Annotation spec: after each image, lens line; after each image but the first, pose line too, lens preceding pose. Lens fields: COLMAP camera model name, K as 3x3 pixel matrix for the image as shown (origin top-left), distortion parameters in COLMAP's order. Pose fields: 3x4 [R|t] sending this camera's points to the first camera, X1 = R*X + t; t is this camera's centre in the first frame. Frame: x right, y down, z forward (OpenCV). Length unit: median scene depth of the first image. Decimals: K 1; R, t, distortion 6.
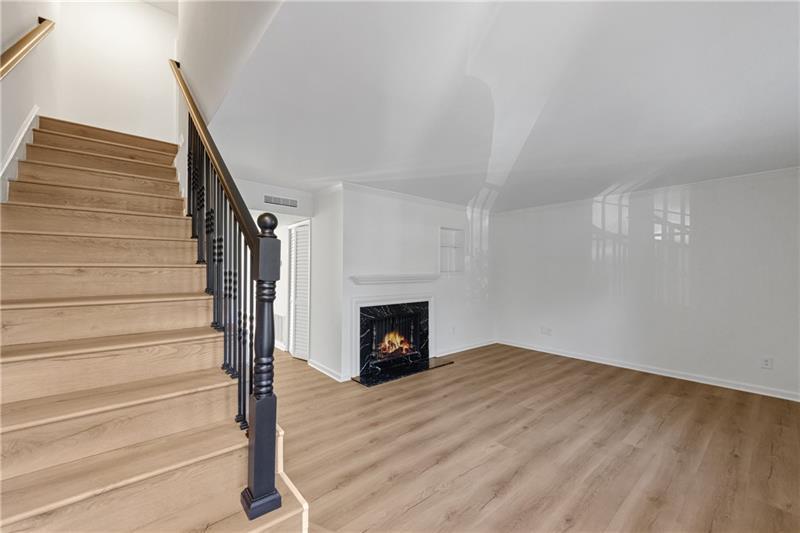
lens RADIAL K [[322.0, 0, 401.5], [0, 322.0, 270.4], [0, 0, 1]] dist [0.000119, -0.001034]
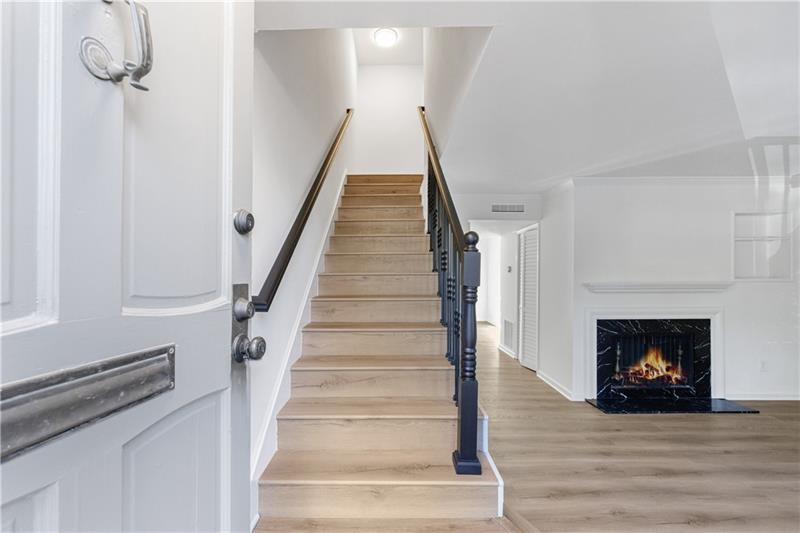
lens RADIAL K [[349.8, 0, 397.6], [0, 349.8, 266.1], [0, 0, 1]] dist [0.001339, 0.000580]
pose [[0.762882, -0.022275, -0.646154, 0.111110], [0.003761, 0.999542, -0.030017, -0.002707], [0.646527, 0.020469, 0.762616, -0.095798]]
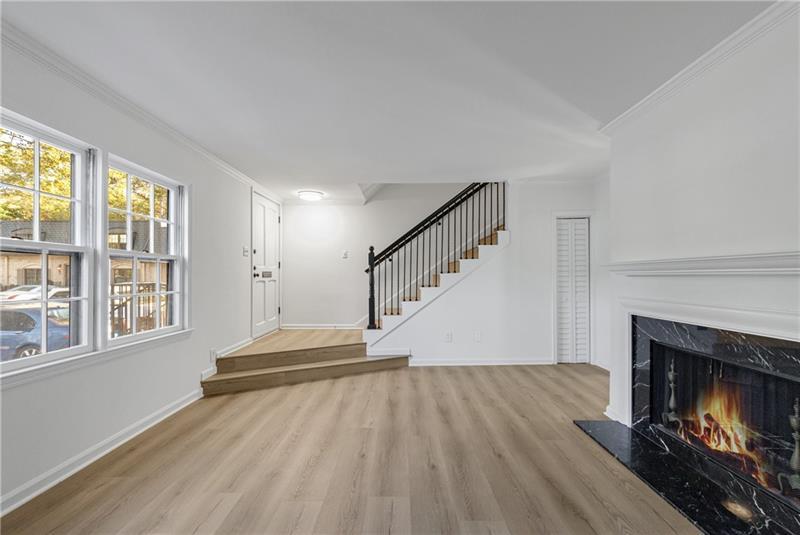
lens RADIAL K [[322.0, 0, 408.7], [0, 322.0, 272.2], [0, 0, 1]] dist [0.000119, -0.001034]
pose [[-0.630681, -0.007628, -0.776004, 0.905016], [-0.007476, 0.999965, -0.003754, 0.048041], [0.776006, 0.003434, -0.630716, 1.548070]]
